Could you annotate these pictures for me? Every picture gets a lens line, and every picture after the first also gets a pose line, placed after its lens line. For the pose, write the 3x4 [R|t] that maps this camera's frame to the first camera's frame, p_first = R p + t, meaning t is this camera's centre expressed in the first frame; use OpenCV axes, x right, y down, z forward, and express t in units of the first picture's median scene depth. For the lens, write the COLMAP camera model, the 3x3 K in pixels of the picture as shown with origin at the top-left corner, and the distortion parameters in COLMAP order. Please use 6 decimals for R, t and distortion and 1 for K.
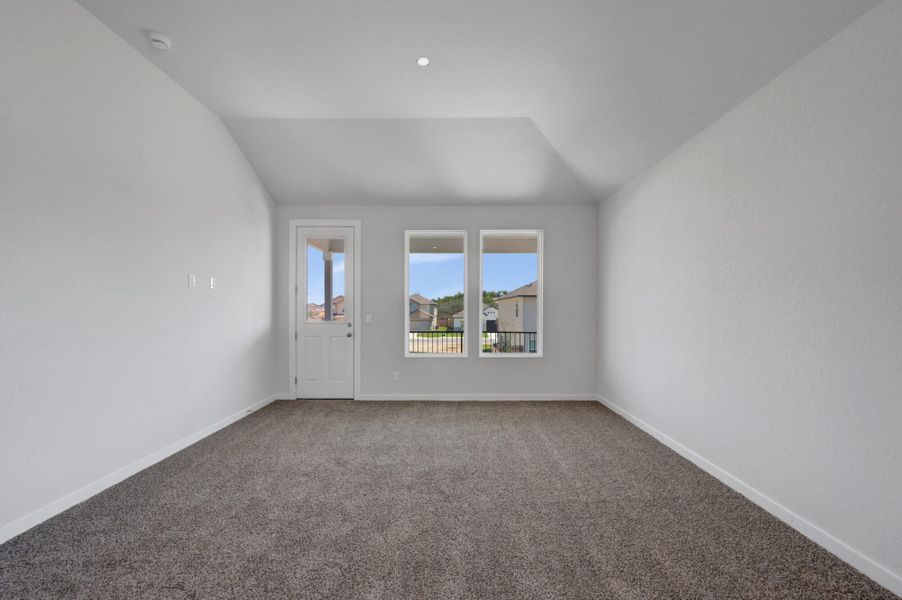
lens RADIAL K [[354.9, 0, 452.4], [0, 354.9, 309.6], [0, 0, 1]] dist [0.000470, 0.000284]
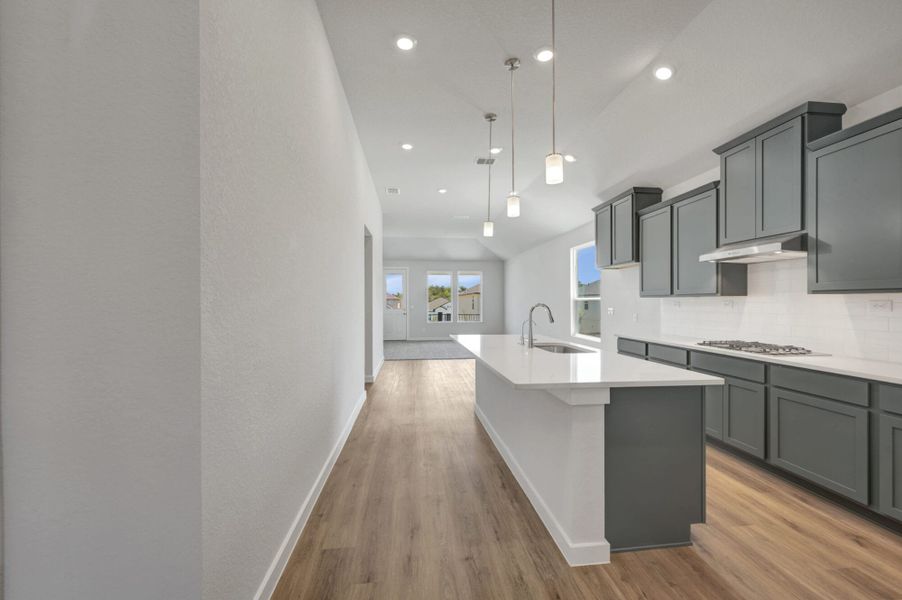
lens RADIAL K [[354.9, 0, 456.6], [0, 354.9, 300.3], [0, 0, 1]] dist [0.000470, 0.000284]
pose [[0.991137, -0.002058, 0.132827, -0.260707], [0.003501, 0.999937, -0.010629, 0.005517], [-0.132797, 0.011000, 0.991082, -1.470691]]
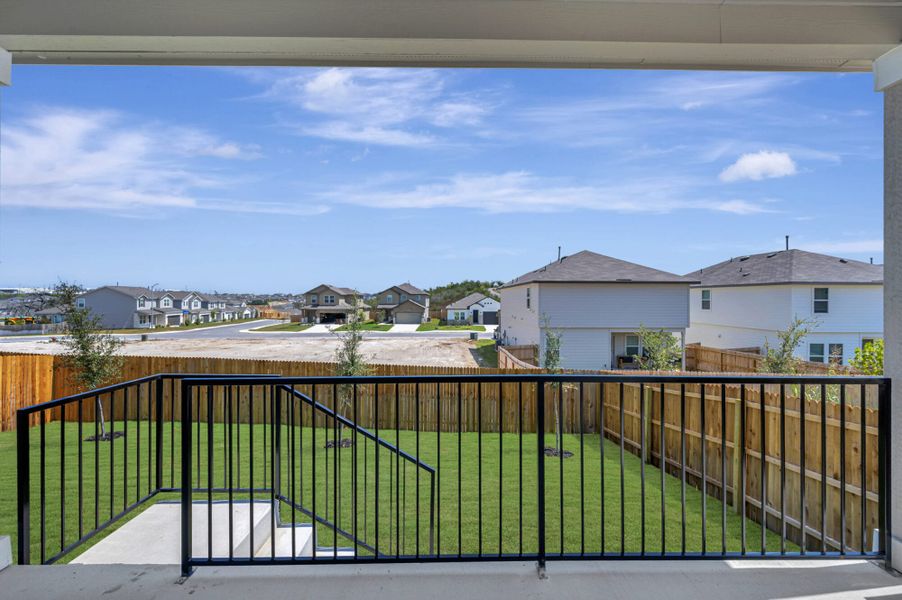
lens RADIAL K [[354.9, 0, 450.4], [0, 354.9, 297.4], [0, 0, 1]] dist [0.000470, 0.000284]
pose [[0.999860, 0.000513, 0.016754, -0.048745], [-0.000360, 0.999958, -0.009118, 0.016046], [-0.016758, 0.009111, 0.999818, 1.204094]]
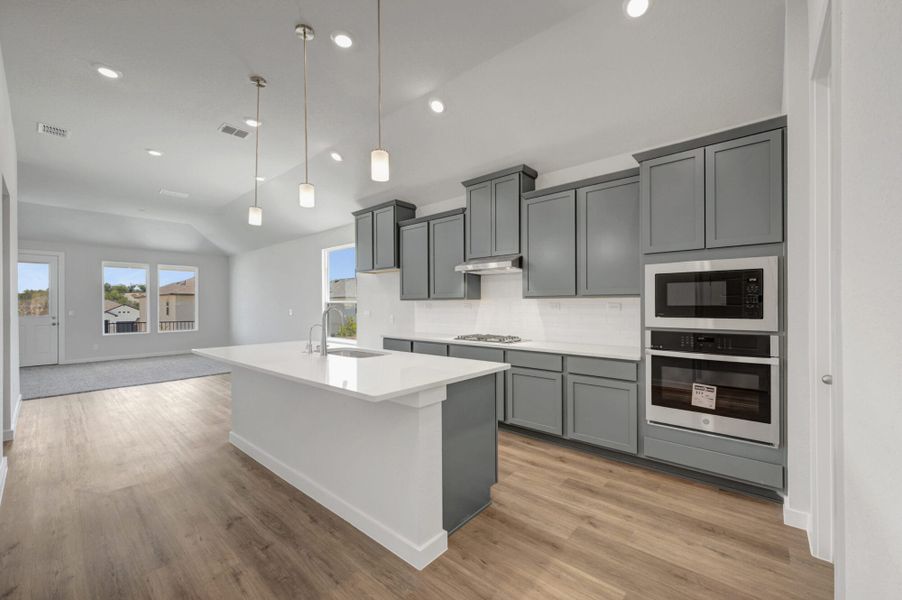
lens RADIAL K [[354.9, 0, 448.4], [0, 354.9, 302.7], [0, 0, 1]] dist [0.000470, 0.000284]
pose [[0.651149, -0.000647, 0.758950, -0.348756], [0.009787, 0.999924, -0.007544, 0.005223], [-0.758887, 0.012340, 0.651105, -1.386312]]
